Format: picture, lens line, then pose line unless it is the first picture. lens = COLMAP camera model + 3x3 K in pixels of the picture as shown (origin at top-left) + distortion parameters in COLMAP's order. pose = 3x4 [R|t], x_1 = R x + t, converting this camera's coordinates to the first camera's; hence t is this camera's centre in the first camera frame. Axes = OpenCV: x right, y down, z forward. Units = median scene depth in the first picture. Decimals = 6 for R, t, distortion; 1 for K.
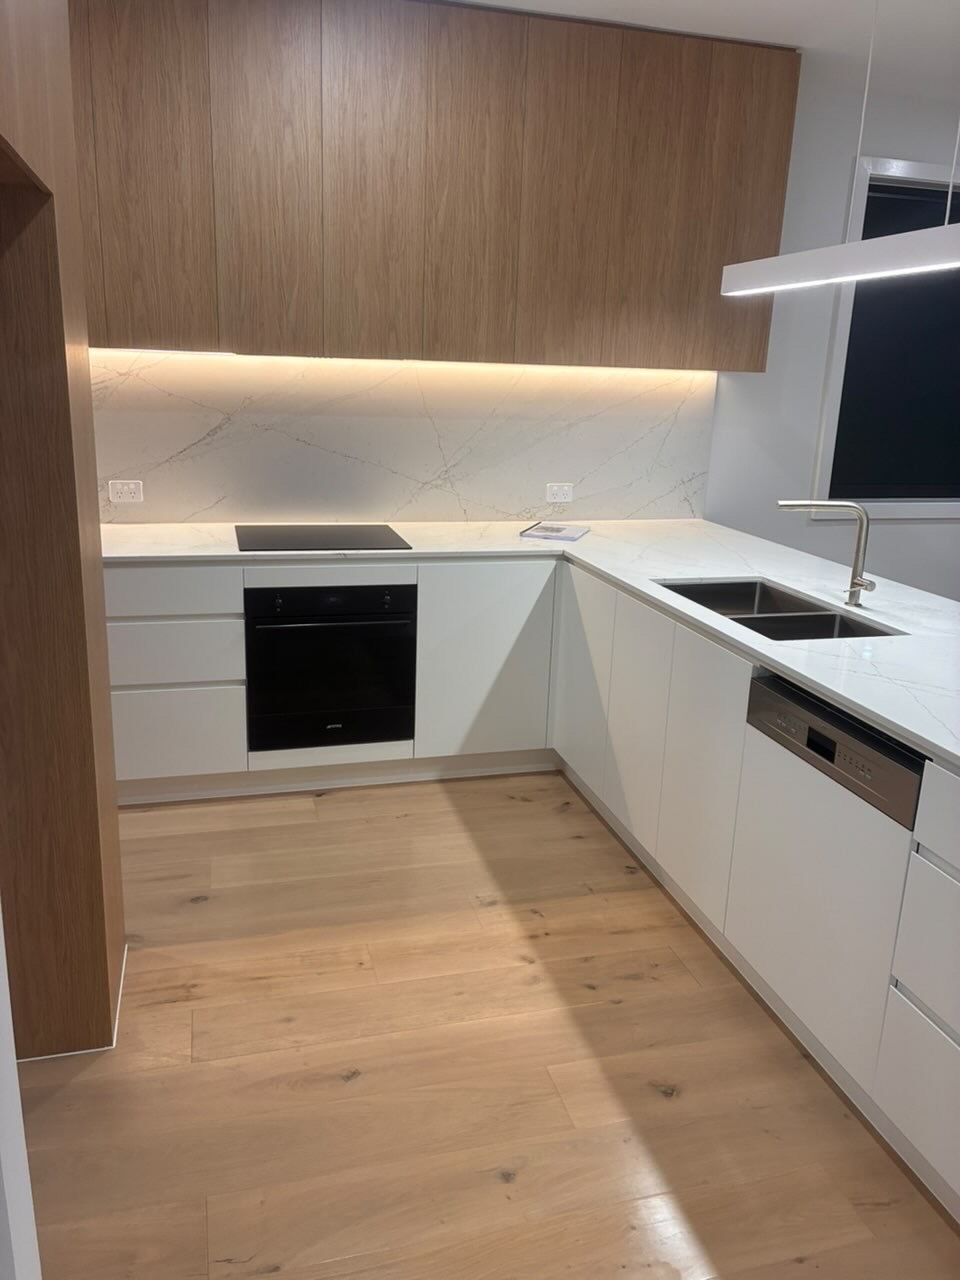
lens RADIAL K [[968.8, 0, 468.4], [0, 968.8, 628.9], [0, 0, 1]] dist [0.046409, -0.056551]
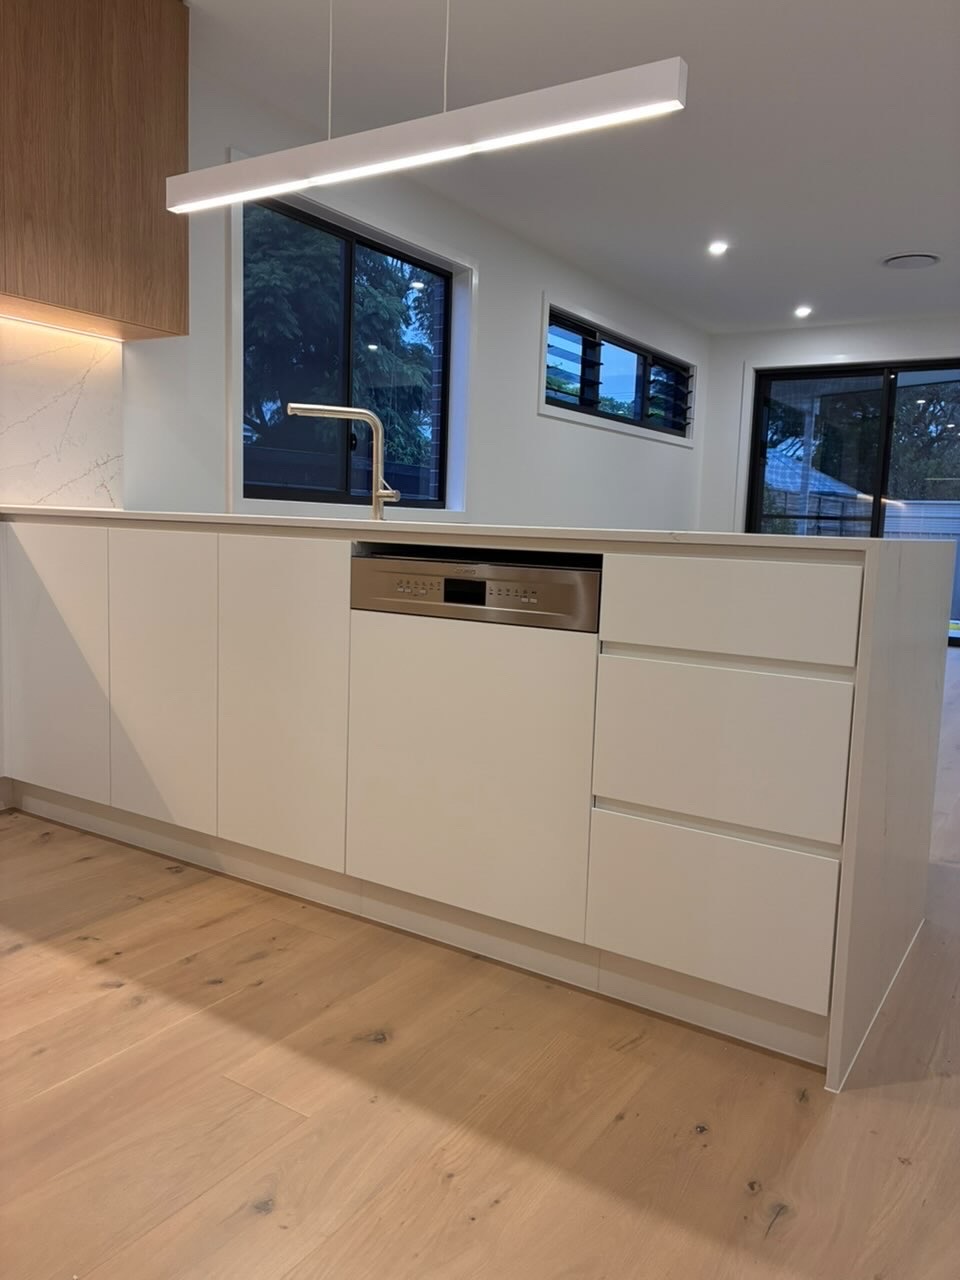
lens RADIAL K [[968.8, 0, 481.2], [0, 968.8, 641.1], [0, 0, 1]] dist [0.046409, -0.056551]
pose [[0.742288, -0.089104, 0.664130, -0.153913], [0.164374, 0.985050, -0.051557, 0.138275], [-0.649607, 0.147436, 0.745837, 0.201108]]
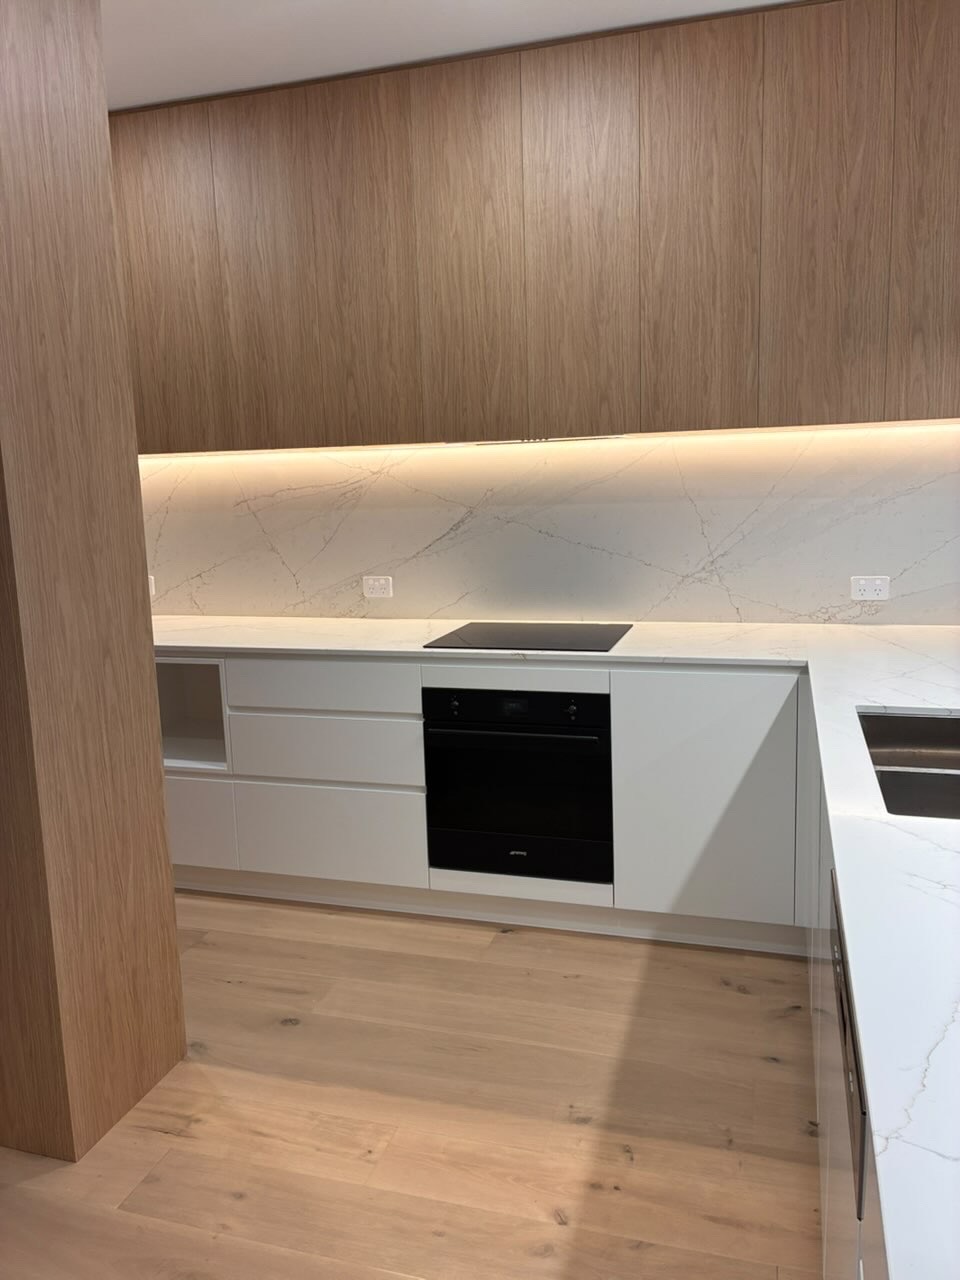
lens RADIAL K [[968.8, 0, 473.0], [0, 968.8, 630.0], [0, 0, 1]] dist [0.046409, -0.056551]
pose [[0.845402, 0.021721, -0.533689, 0.308024], [-0.080180, 0.993012, -0.086596, -0.020201], [0.528079, 0.115999, 0.841235, 0.243251]]
